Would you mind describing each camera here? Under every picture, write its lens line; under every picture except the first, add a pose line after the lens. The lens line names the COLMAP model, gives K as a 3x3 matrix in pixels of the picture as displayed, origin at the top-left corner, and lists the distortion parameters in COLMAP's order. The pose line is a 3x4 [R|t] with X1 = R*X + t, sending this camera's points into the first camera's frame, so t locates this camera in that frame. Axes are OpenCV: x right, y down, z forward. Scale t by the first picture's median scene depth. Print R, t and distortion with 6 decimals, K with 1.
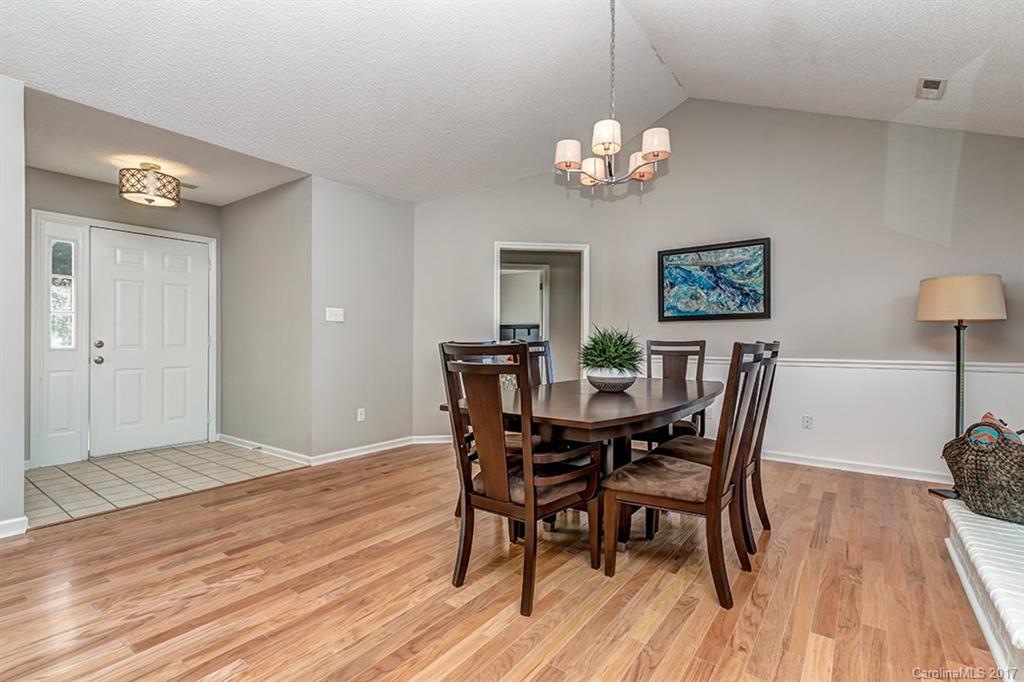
lens RADIAL K [[470.6, 0, 527.9], [0, 470.6, 335.3], [0, 0, 1]] dist [-0.001829, 0.001186]
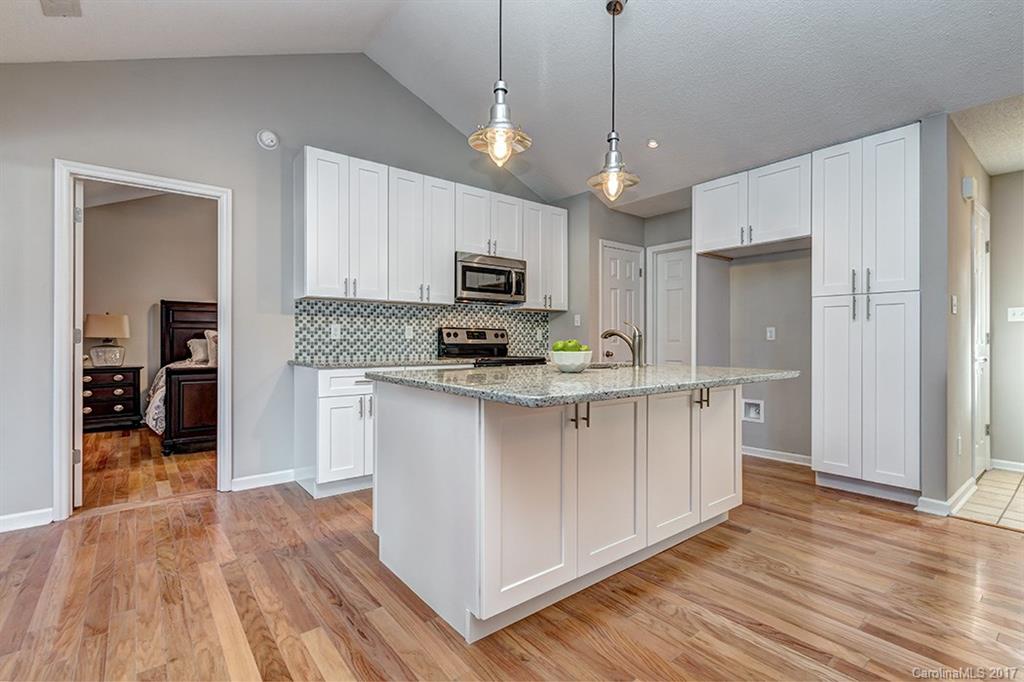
lens RADIAL K [[470.6, 0, 504.6], [0, 470.6, 339.2], [0, 0, 1]] dist [-0.001829, 0.001186]
pose [[-0.279731, -0.006387, -0.960057, 0.169784], [0.005529, 0.999951, -0.008263, 0.002683], [0.960063, -0.007620, -0.279682, 0.195938]]
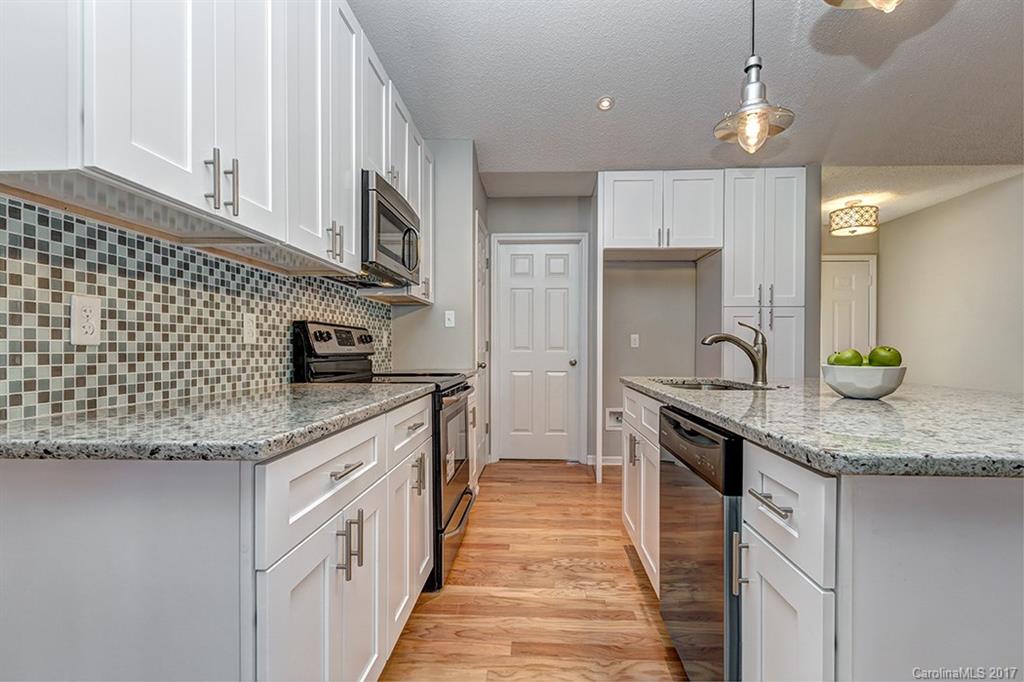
lens RADIAL K [[470.6, 0, 524.1], [0, 470.6, 355.2], [0, 0, 1]] dist [-0.001829, 0.001186]
pose [[0.552805, 0.011197, -0.833235, -0.235764], [0.008059, 0.999791, 0.018782, -0.003563], [0.833272, -0.017098, 0.552599, -0.302188]]
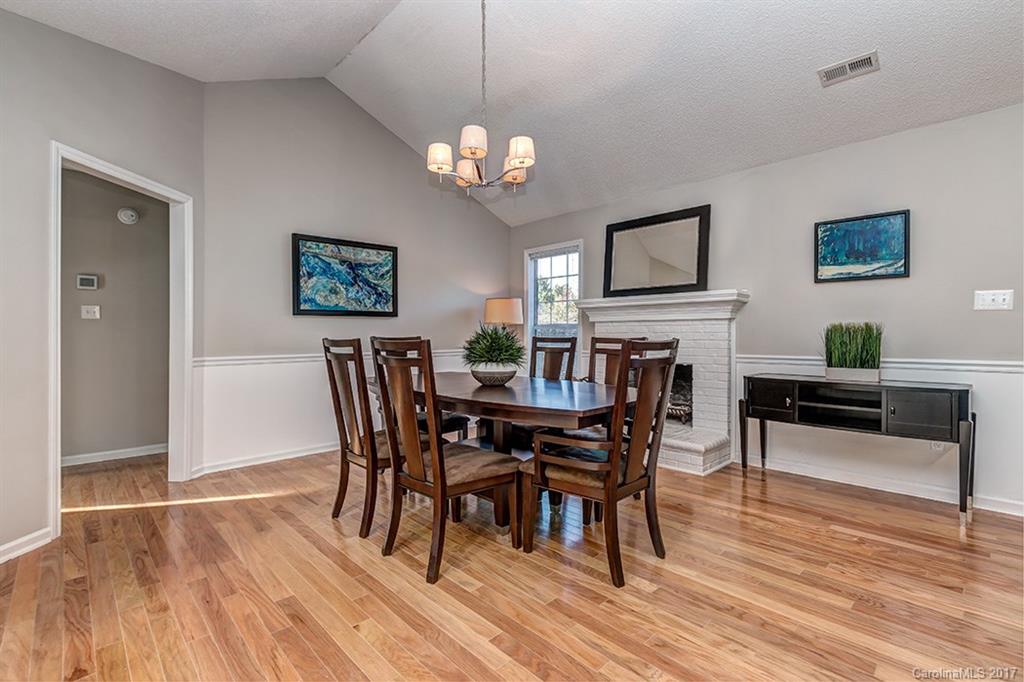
lens RADIAL K [[470.6, 0, 516.2], [0, 470.6, 332.4], [0, 0, 1]] dist [-0.001829, 0.001186]
pose [[0.185538, 0.004648, 0.982626, -0.557866], [-0.007272, 0.999968, -0.003357, 0.002974], [-0.982610, -0.006523, 0.185566, 0.496733]]
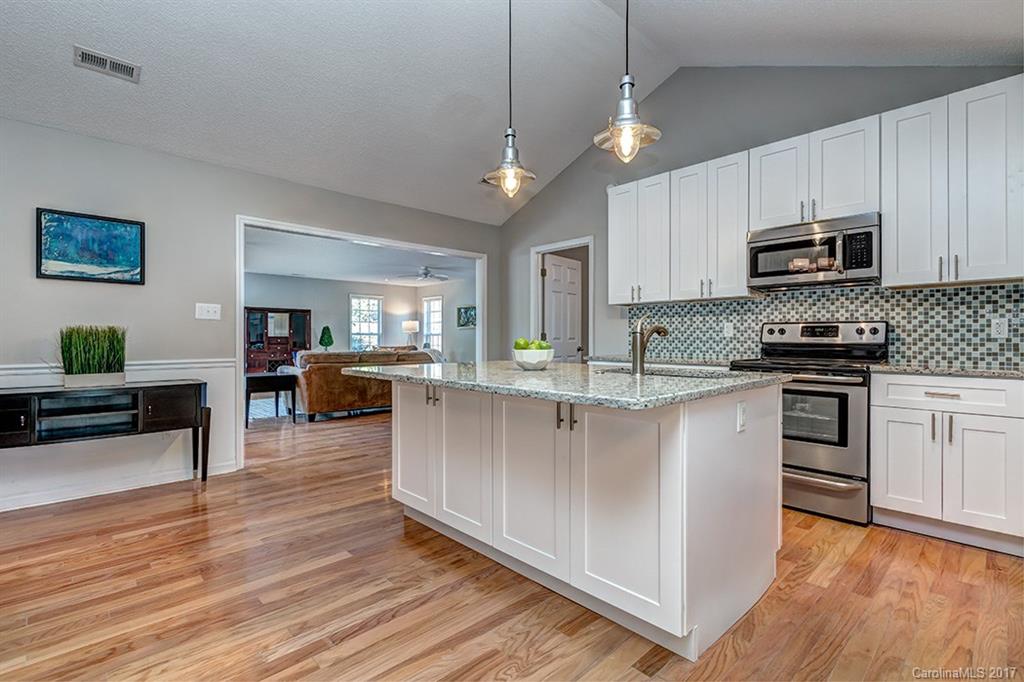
lens RADIAL K [[470.6, 0, 516.8], [0, 470.6, 331.5], [0, 0, 1]] dist [-0.001829, 0.001186]
pose [[-0.983765, 0.001262, 0.179458, -0.482768], [-0.003113, 0.999705, -0.024093, 0.005229], [-0.179436, -0.024260, -0.983471, 0.700987]]
